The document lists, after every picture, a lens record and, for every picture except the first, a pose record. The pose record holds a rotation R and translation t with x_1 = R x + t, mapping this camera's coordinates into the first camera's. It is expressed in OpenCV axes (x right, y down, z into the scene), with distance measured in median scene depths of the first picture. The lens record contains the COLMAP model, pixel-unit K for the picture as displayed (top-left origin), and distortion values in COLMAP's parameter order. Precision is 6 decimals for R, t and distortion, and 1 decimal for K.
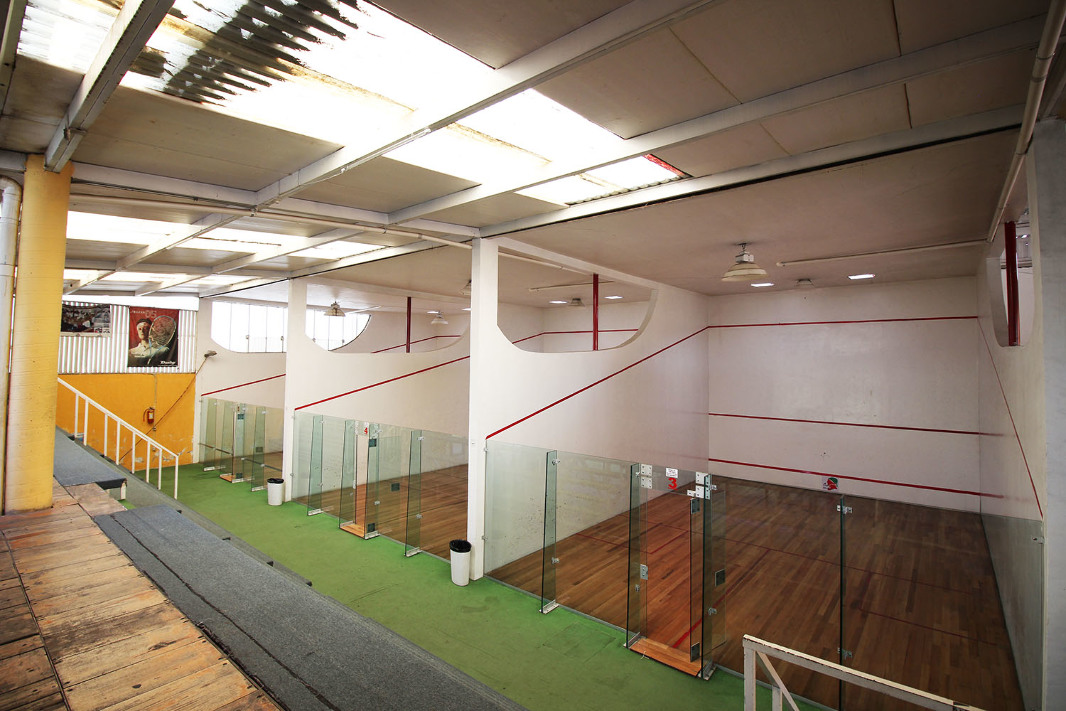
lens RADIAL K [[493.5, 0, 535.6], [0, 493.5, 344.5], [0, 0, 1]] dist [-0.001262, -0.013181]
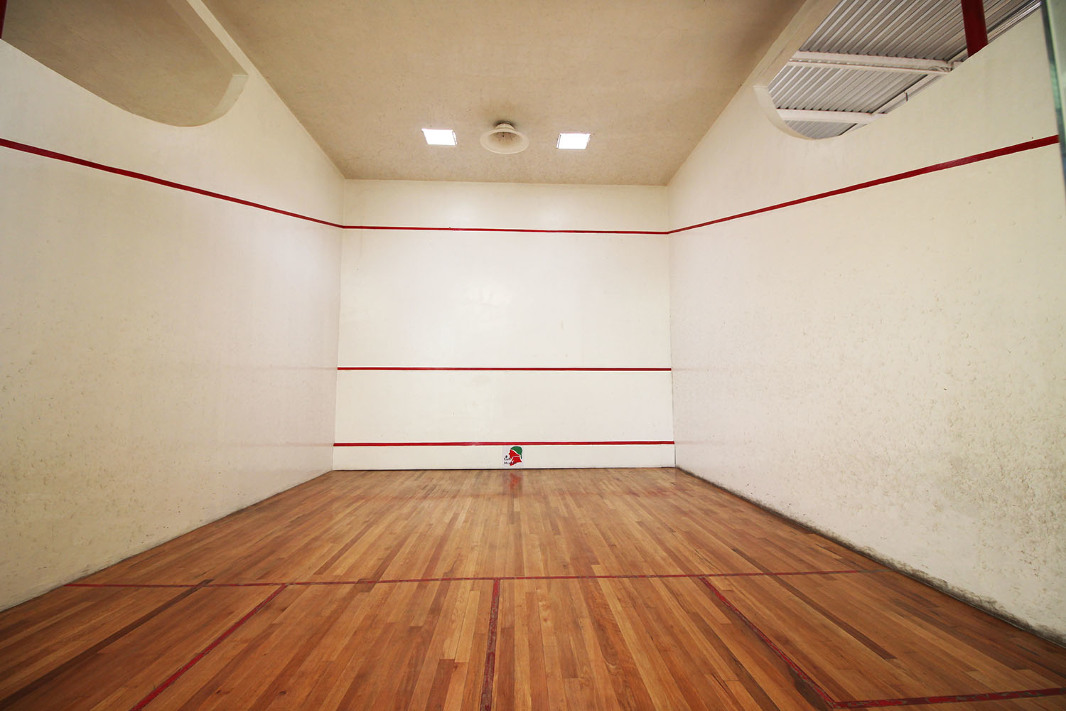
lens RADIAL K [[493.5, 0, 535.6], [0, 493.5, 344.5], [0, 0, 1]] dist [-0.001262, -0.013181]
pose [[0.740791, 0.050998, 0.669797, 0.187499], [-0.015155, 0.998129, -0.059235, 0.213736], [-0.671564, 0.033730, 0.740178, 0.584305]]
